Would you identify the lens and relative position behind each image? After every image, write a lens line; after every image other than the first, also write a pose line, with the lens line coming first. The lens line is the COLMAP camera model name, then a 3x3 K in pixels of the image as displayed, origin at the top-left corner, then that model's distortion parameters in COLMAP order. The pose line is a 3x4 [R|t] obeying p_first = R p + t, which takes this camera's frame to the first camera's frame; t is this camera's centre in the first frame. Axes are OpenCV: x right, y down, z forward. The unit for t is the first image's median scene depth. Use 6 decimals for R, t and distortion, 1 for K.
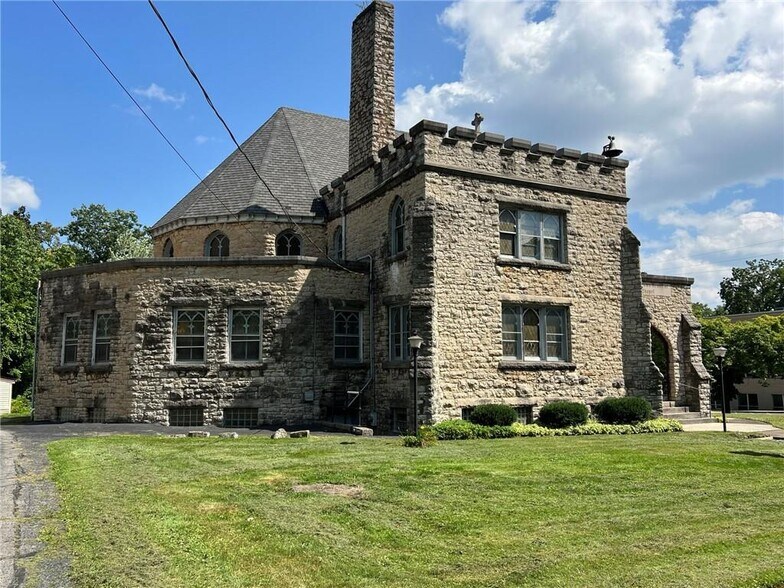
lens RADIAL K [[720.2, 0, 395.7], [0, 720.2, 291.4], [0, 0, 1]] dist [0.034311, -0.108350]
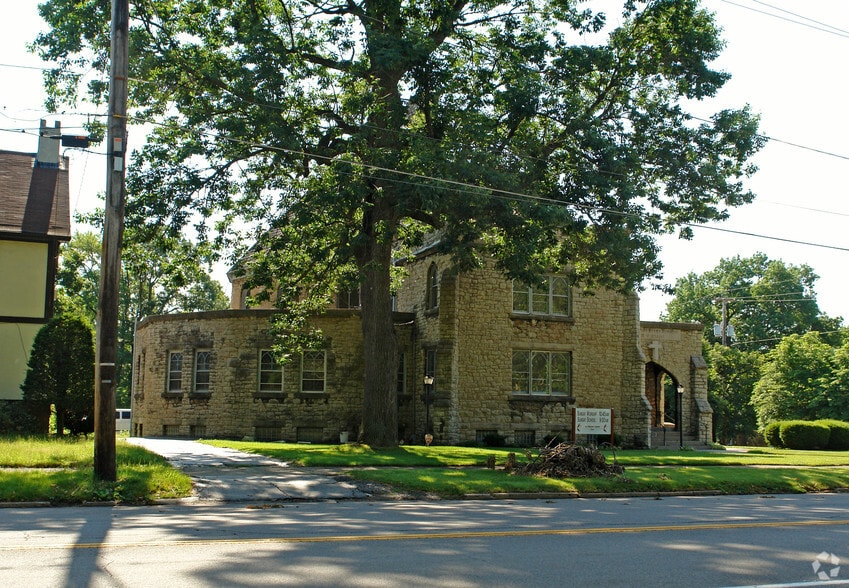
lens RADIAL K [[1168.5, 0, 426.0], [0, 1168.5, 295.2], [0, 0, 1]] dist [-0.177708, 0.000000]
pose [[0.996241, 0.008963, -0.086160, 0.164745], [-0.008197, 0.999924, 0.009229, -0.093591], [0.086236, -0.008488, 0.996239, -1.025503]]
